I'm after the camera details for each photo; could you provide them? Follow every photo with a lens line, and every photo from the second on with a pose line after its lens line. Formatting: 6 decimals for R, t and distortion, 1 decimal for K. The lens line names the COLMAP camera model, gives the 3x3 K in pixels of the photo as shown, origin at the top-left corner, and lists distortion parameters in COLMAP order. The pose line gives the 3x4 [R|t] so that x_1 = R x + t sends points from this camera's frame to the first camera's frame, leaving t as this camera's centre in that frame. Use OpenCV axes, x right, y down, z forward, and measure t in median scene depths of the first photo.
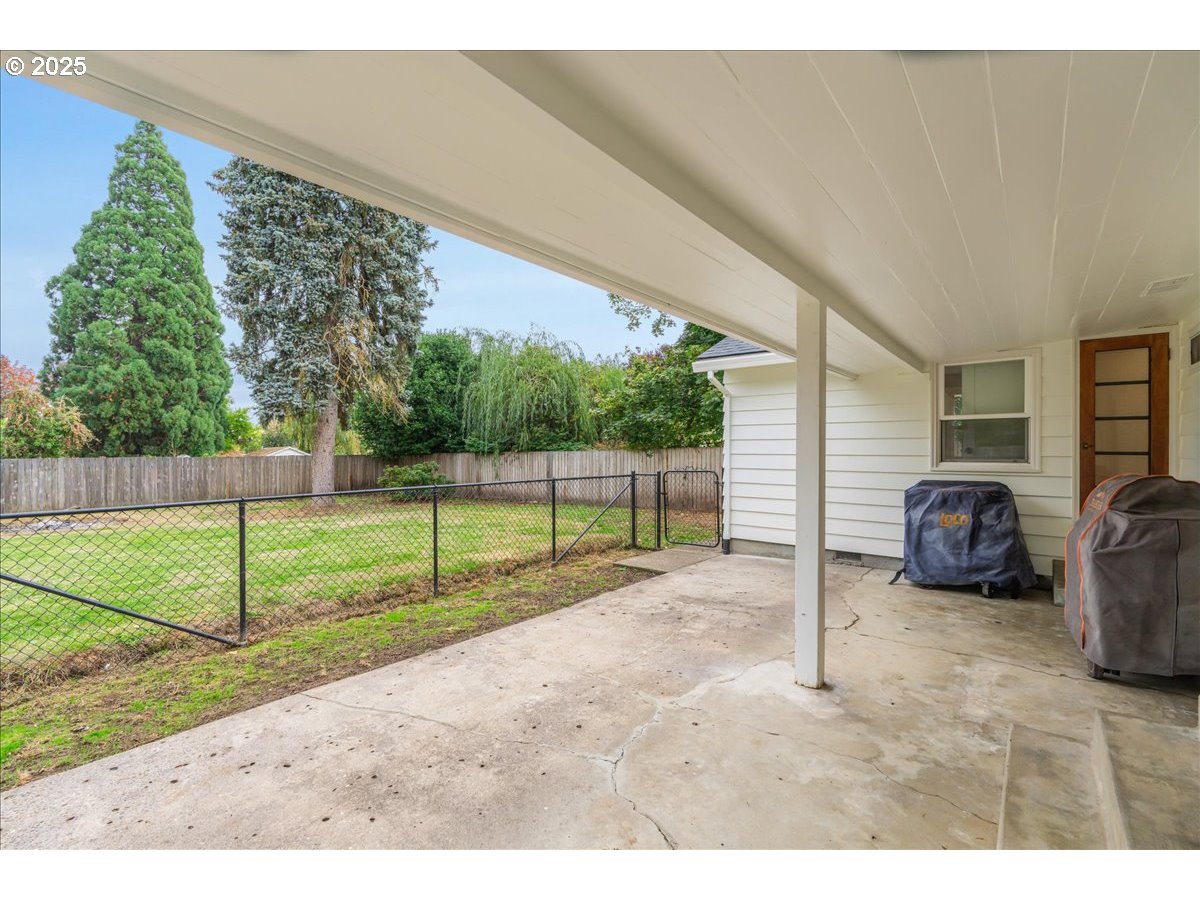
lens RADIAL K [[524.0, 0, 600.0], [0, 524.0, 450.0], [0, 0, 1]] dist [-0.009593, -0.000111]
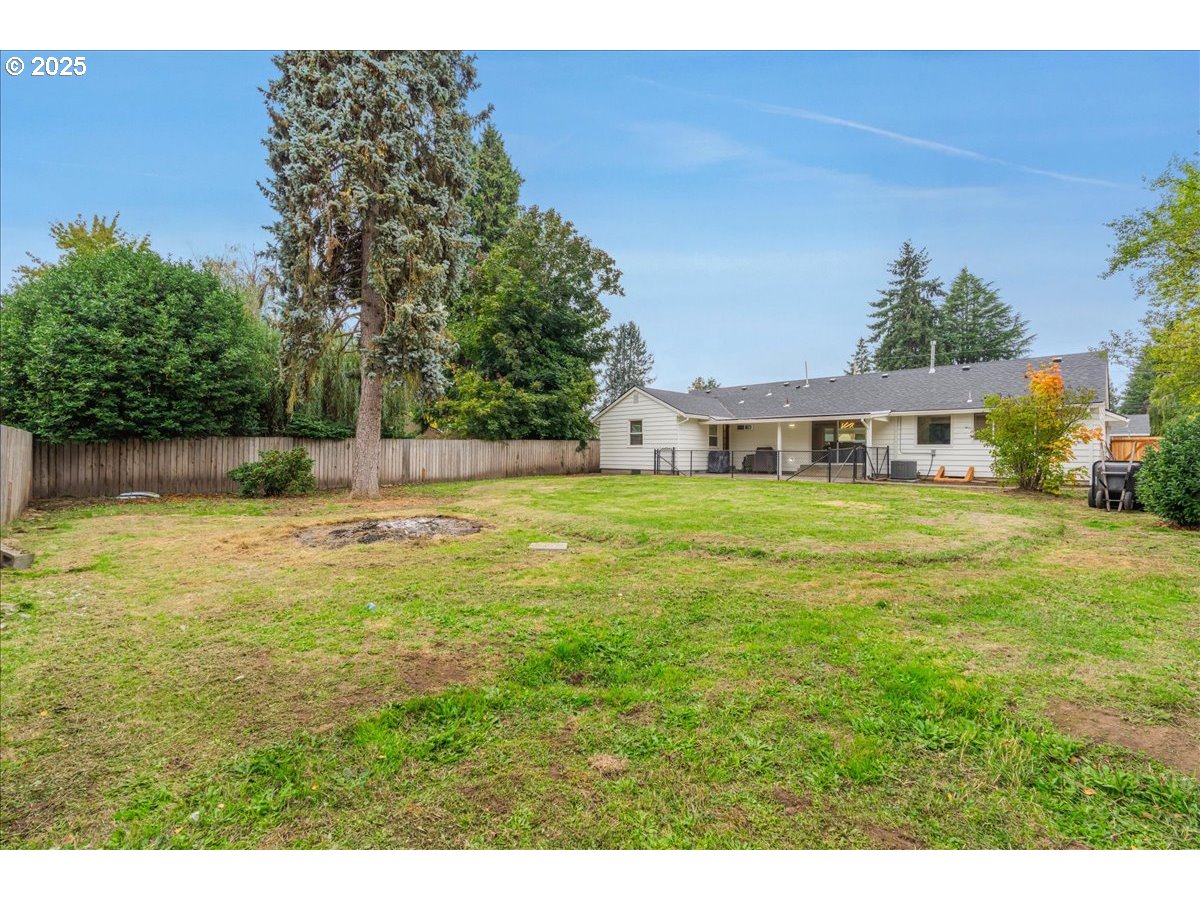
lens RADIAL K [[528.2, 0, 600.0], [0, 528.2, 450.0], [0, 0, 1]] dist [-0.001735, 0.000048]
pose [[0.094263, 0.006309, 0.995527, -4.407894], [-0.011417, 0.999921, -0.005255, 0.102992], [-0.995482, -0.010870, 0.094327, 1.749727]]
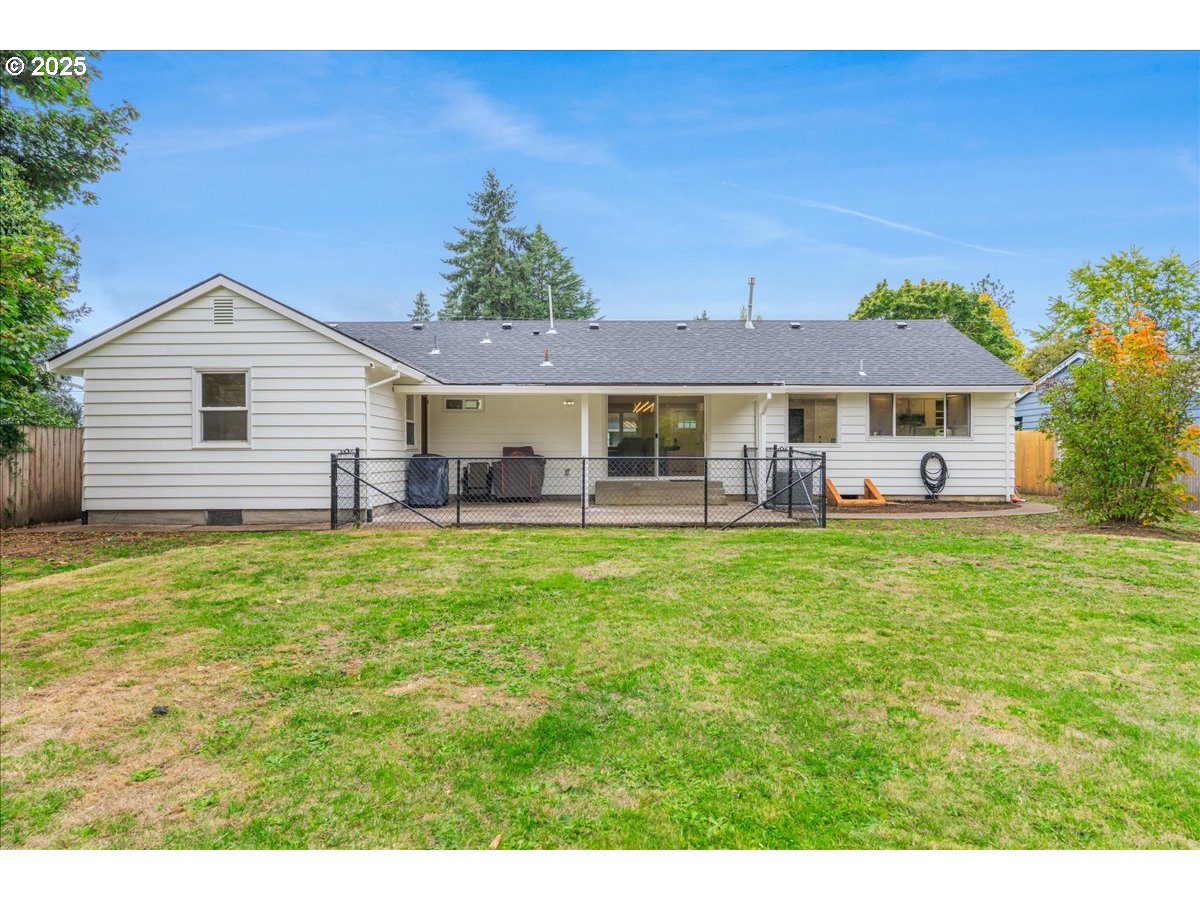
lens RADIAL K [[715.7, 0, 600.0], [0, 715.7, 450.0], [0, 0, 1]] dist [-0.002544, -0.000390]
pose [[-0.631535, 0.001059, 0.775347, -2.037698], [-0.003321, 0.999986, -0.004072, 0.058306], [-0.775340, -0.005147, -0.631523, 2.435827]]
